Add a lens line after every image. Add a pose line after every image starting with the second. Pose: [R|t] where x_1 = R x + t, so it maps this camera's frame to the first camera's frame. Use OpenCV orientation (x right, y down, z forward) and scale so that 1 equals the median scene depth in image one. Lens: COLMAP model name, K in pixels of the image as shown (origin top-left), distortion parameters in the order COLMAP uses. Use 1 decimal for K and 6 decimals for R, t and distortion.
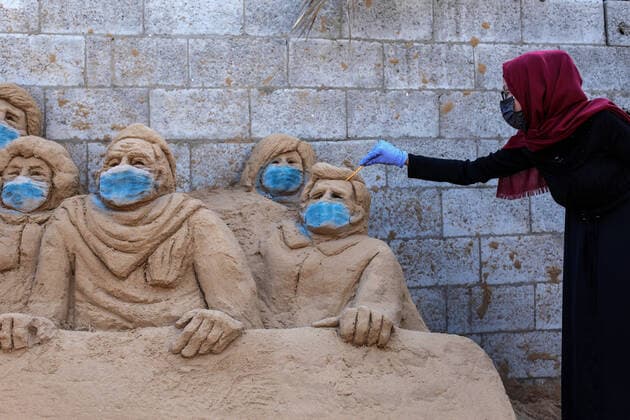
lens RADIAL K [[955.6, 0, 297.8], [0, 955.6, 212.3], [0, 0, 1]] dist [-0.129449, 0.008997]
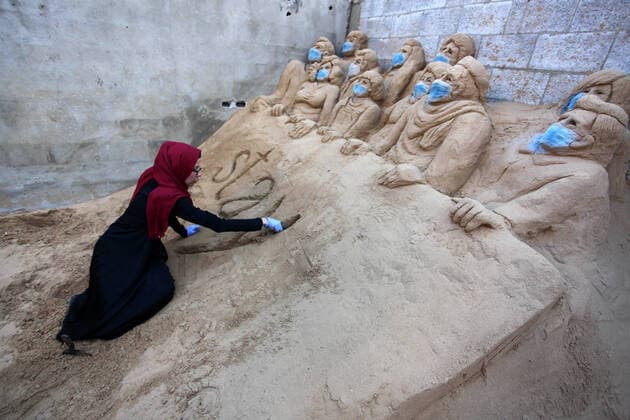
lens RADIAL K [[298.7, 0, 313.5], [0, 298.7, 208.2], [0, 0, 1]] dist [-0.077374, 0.026141]
pose [[0.280583, 0.452367, -0.846544, 0.282631], [-0.096545, 0.890802, 0.444017, -0.045429], [0.954962, -0.042854, 0.293618, 0.493958]]
